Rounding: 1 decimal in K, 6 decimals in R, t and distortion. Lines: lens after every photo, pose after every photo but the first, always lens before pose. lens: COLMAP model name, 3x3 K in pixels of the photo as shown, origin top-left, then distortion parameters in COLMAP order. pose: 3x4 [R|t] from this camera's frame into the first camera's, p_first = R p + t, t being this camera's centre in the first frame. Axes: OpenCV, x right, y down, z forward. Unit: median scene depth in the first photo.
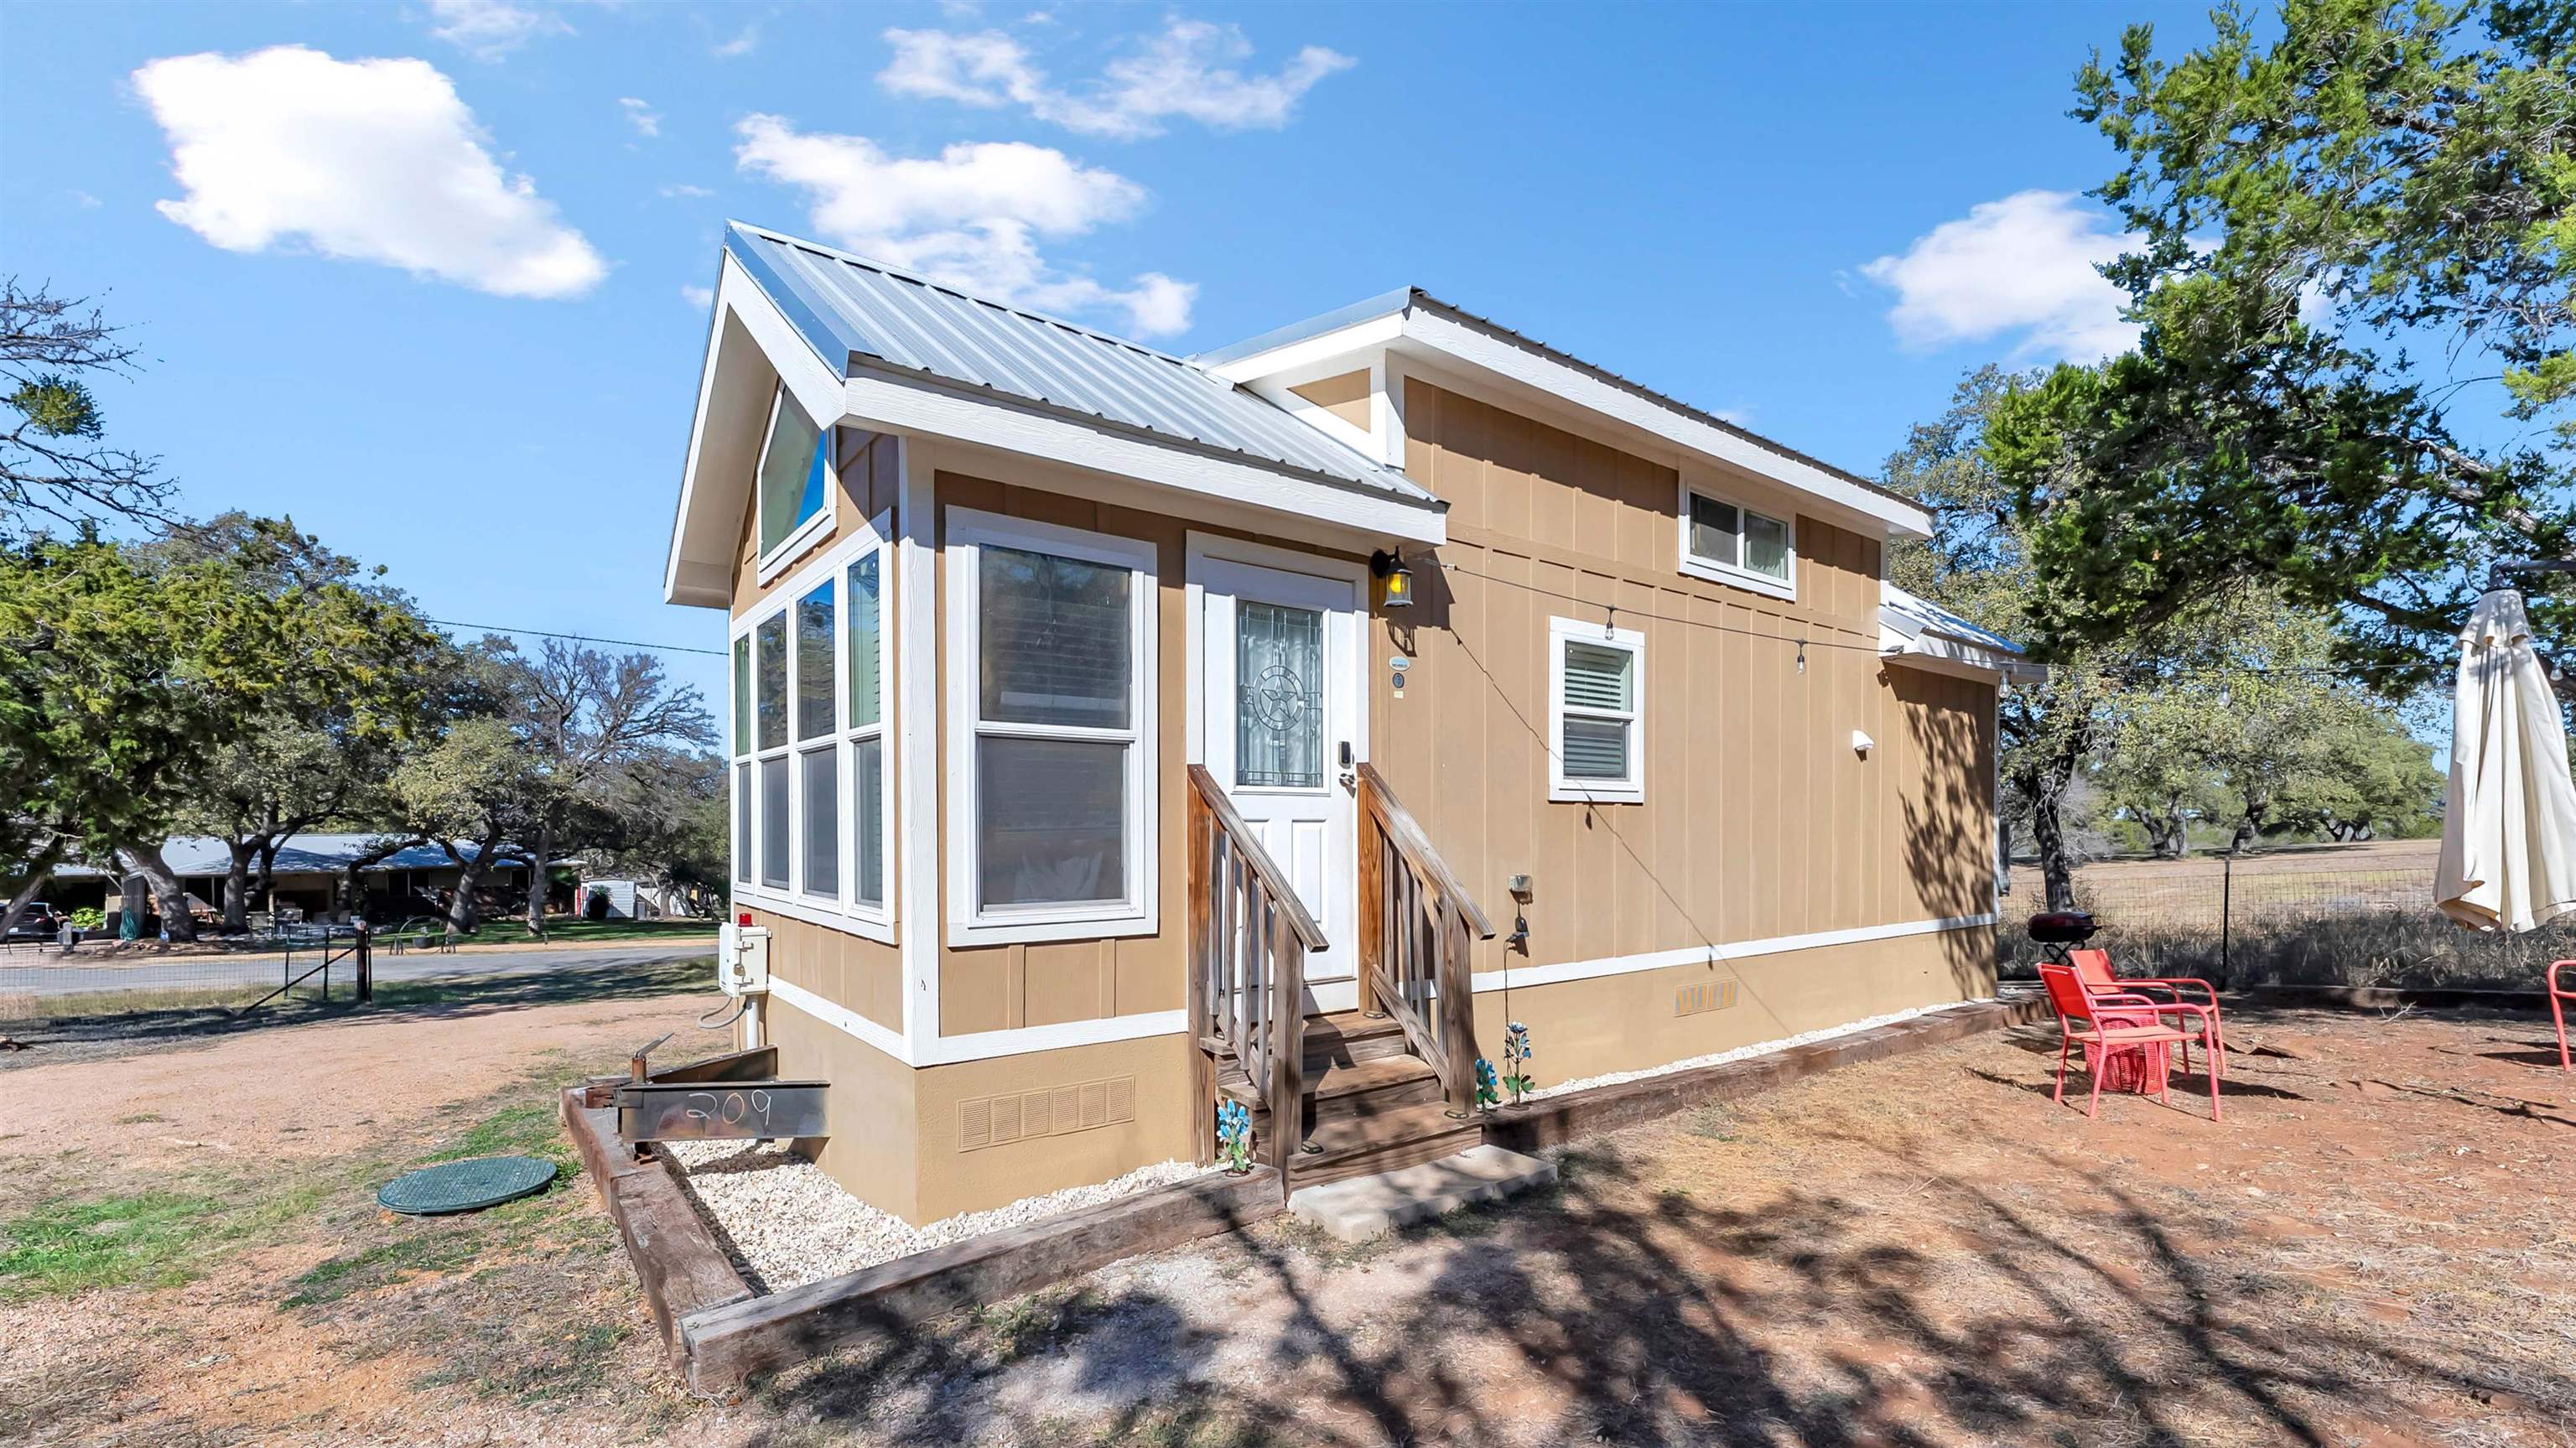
lens RADIAL K [[1089.8, 0, 1283.9], [0, 1089.8, 790.2], [0, 0, 1]] dist [-0.003169, 0.001109]
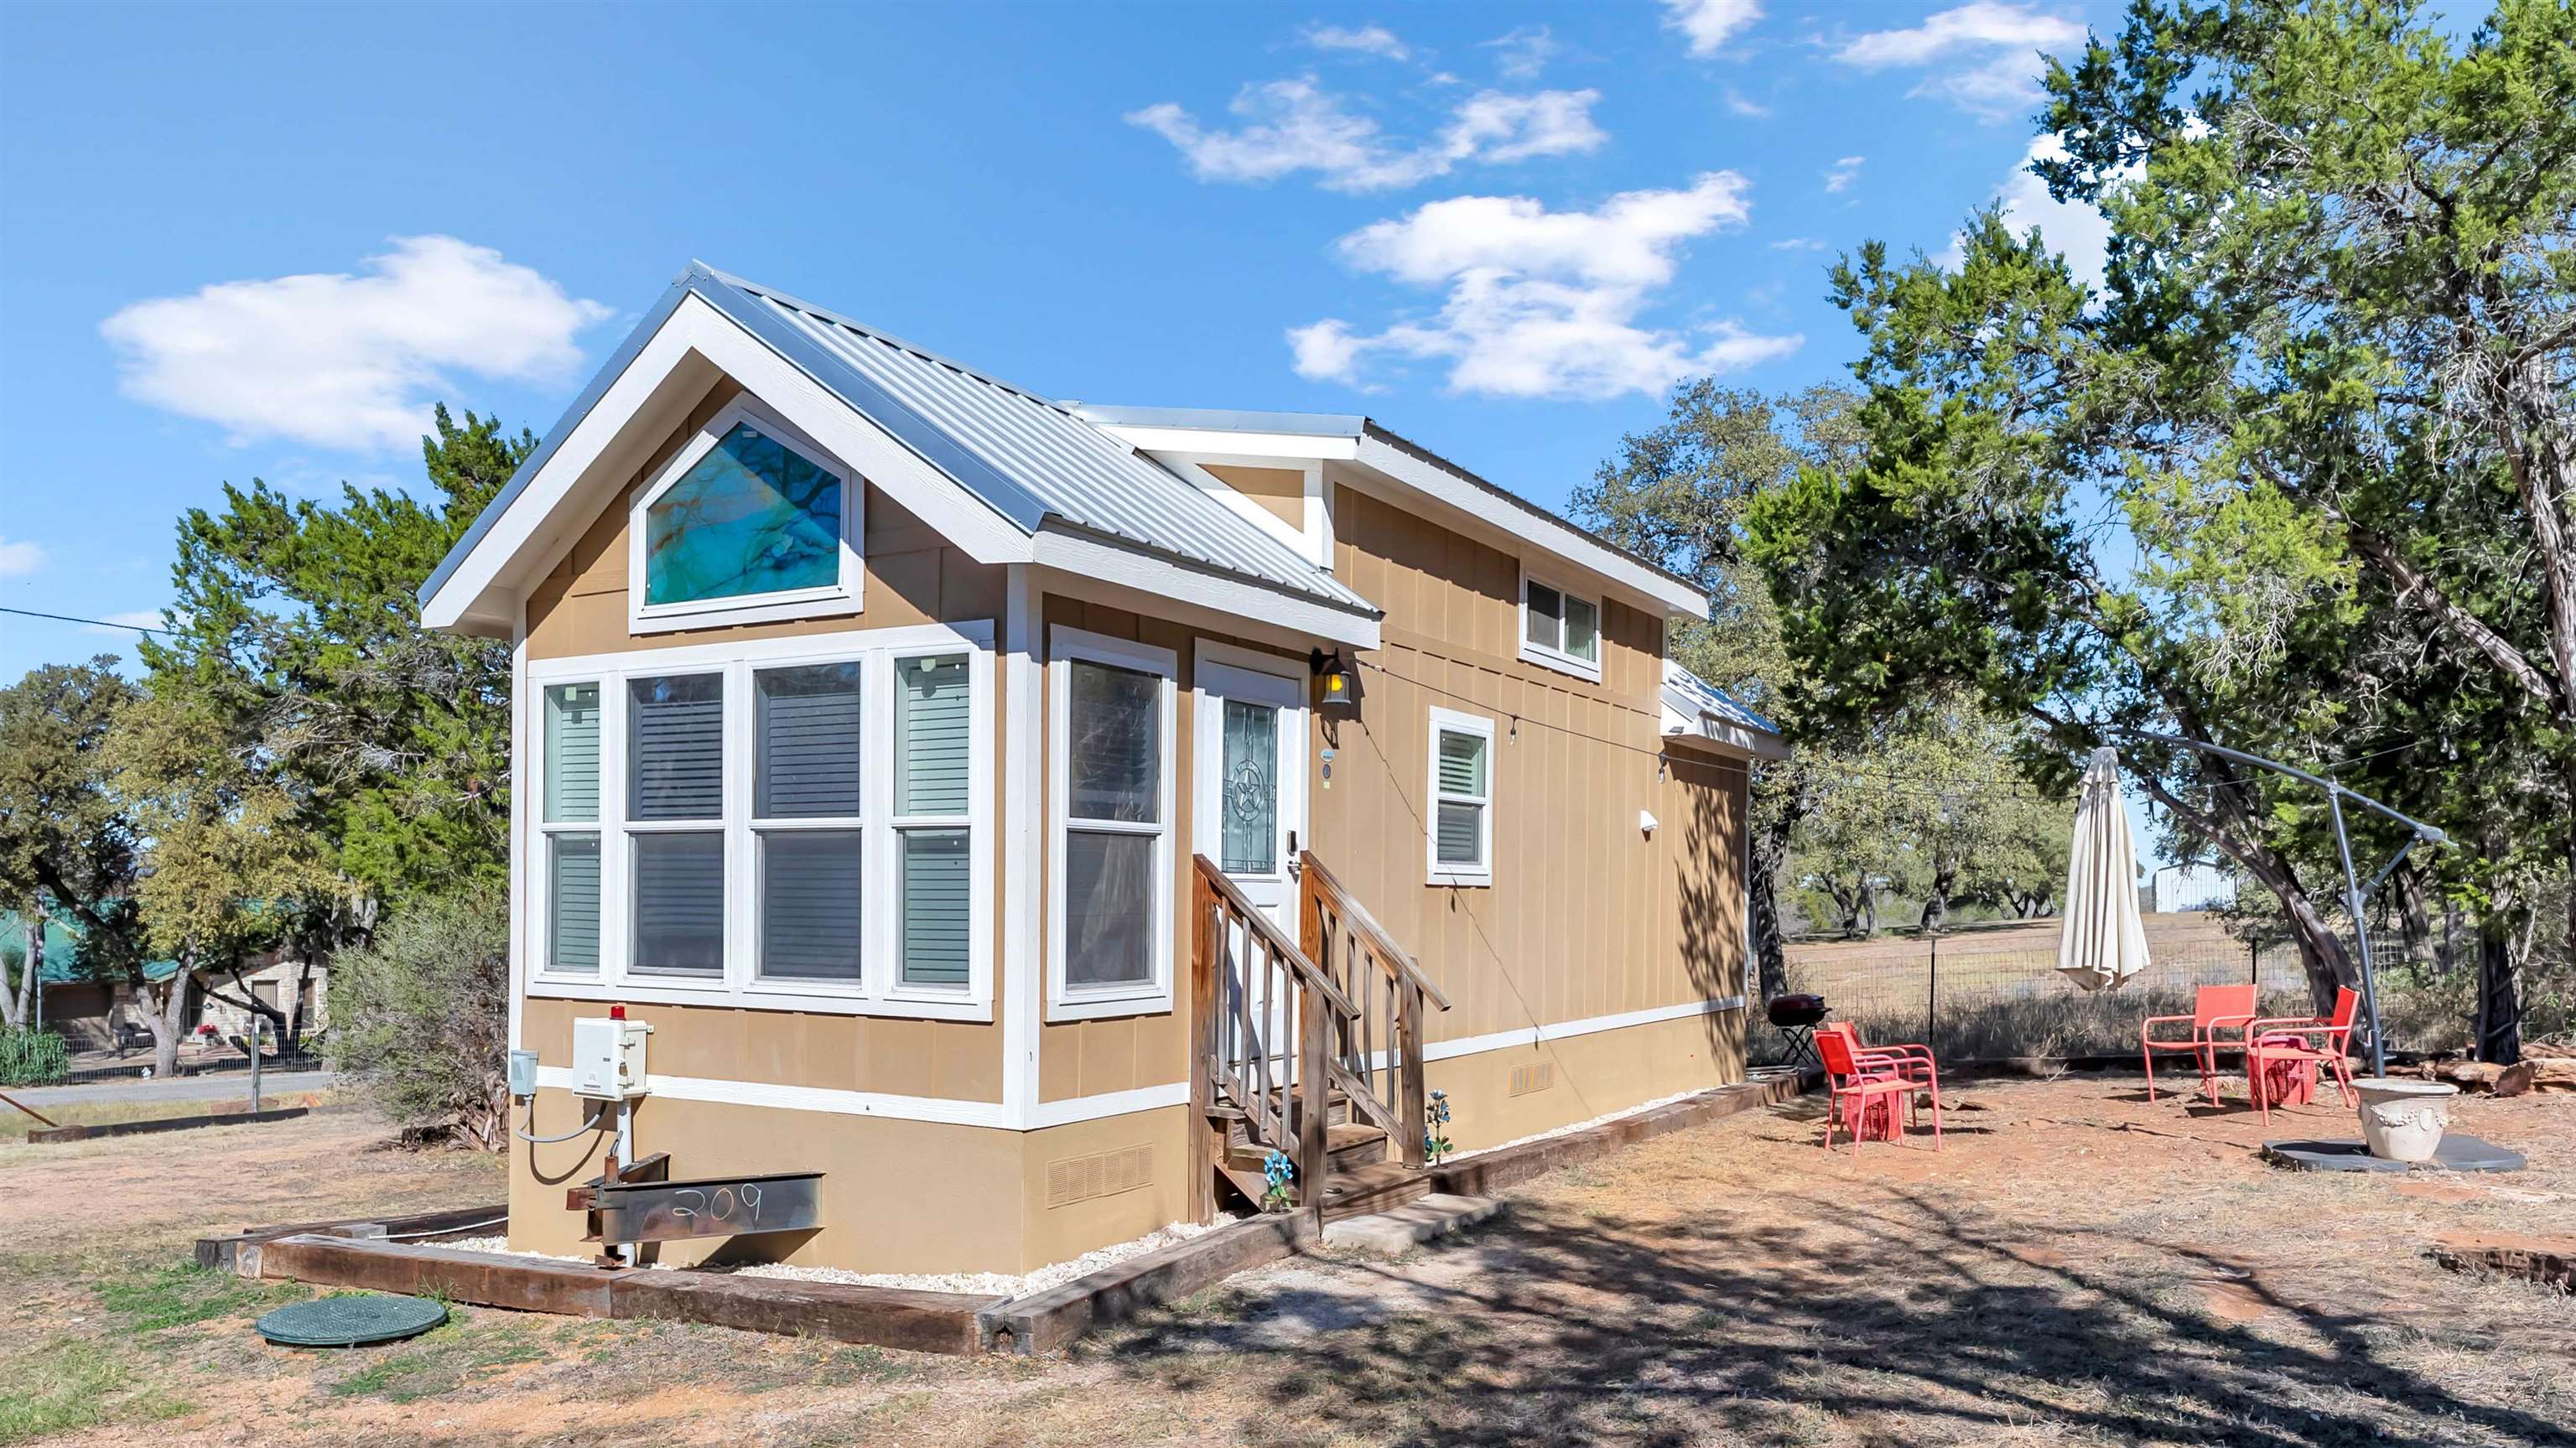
lens RADIAL K [[1843.1, 0, 1288.3], [0, 1843.1, 729.7], [0, 0, 1]] dist [-0.001908, -0.000608]
pose [[0.923786, 0.041690, 0.380632, -0.599392], [-0.022859, 0.998287, -0.053864, -0.043340], [-0.382225, 0.041058, 0.923157, -0.622408]]
